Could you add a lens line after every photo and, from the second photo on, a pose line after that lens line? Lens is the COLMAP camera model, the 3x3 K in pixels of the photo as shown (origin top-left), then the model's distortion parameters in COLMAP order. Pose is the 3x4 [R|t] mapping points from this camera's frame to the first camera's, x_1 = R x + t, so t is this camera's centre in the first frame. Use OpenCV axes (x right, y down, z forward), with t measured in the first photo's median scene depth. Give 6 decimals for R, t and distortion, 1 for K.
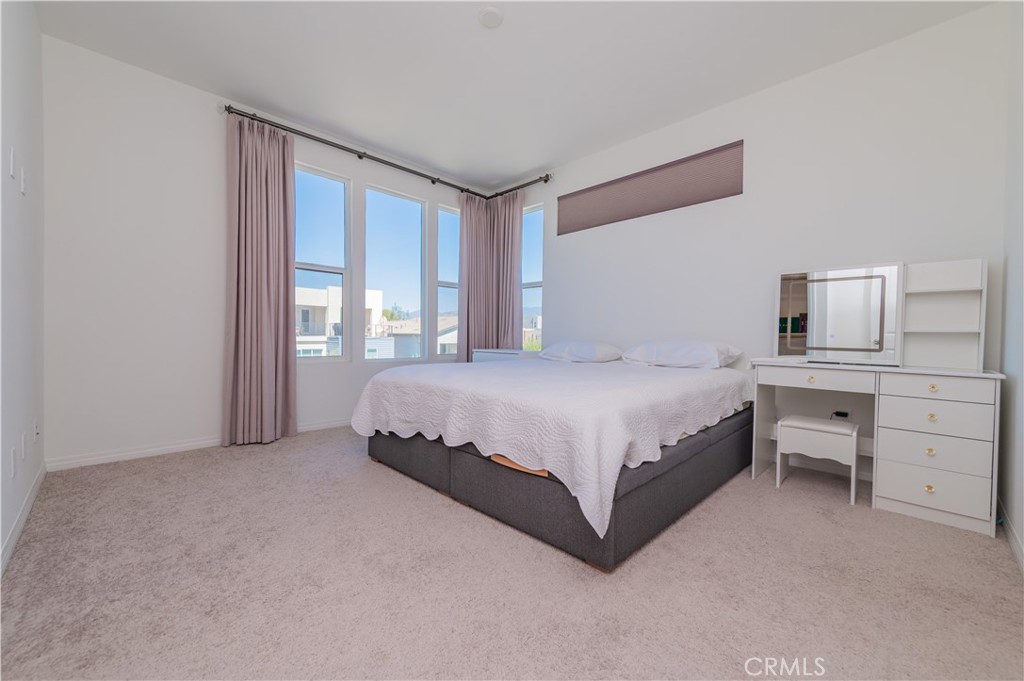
lens RADIAL K [[398.9, 0, 512.2], [0, 398.9, 340.0], [0, 0, 1]] dist [0.013061, -0.000192]
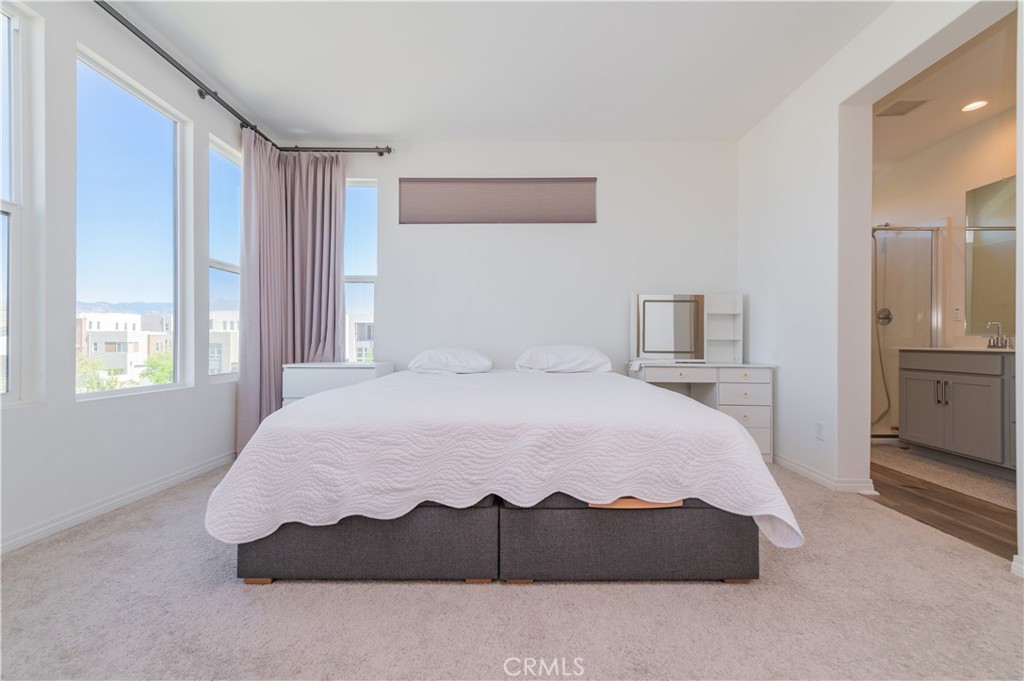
lens RADIAL K [[398.9, 0, 514.6], [0, 398.9, 341.1], [0, 0, 1]] dist [0.013061, -0.000192]
pose [[0.709555, -0.006719, 0.704618, -0.315066], [0.012727, 0.999914, -0.003282, -0.010361], [-0.704535, 0.011296, 0.709579, 0.244643]]
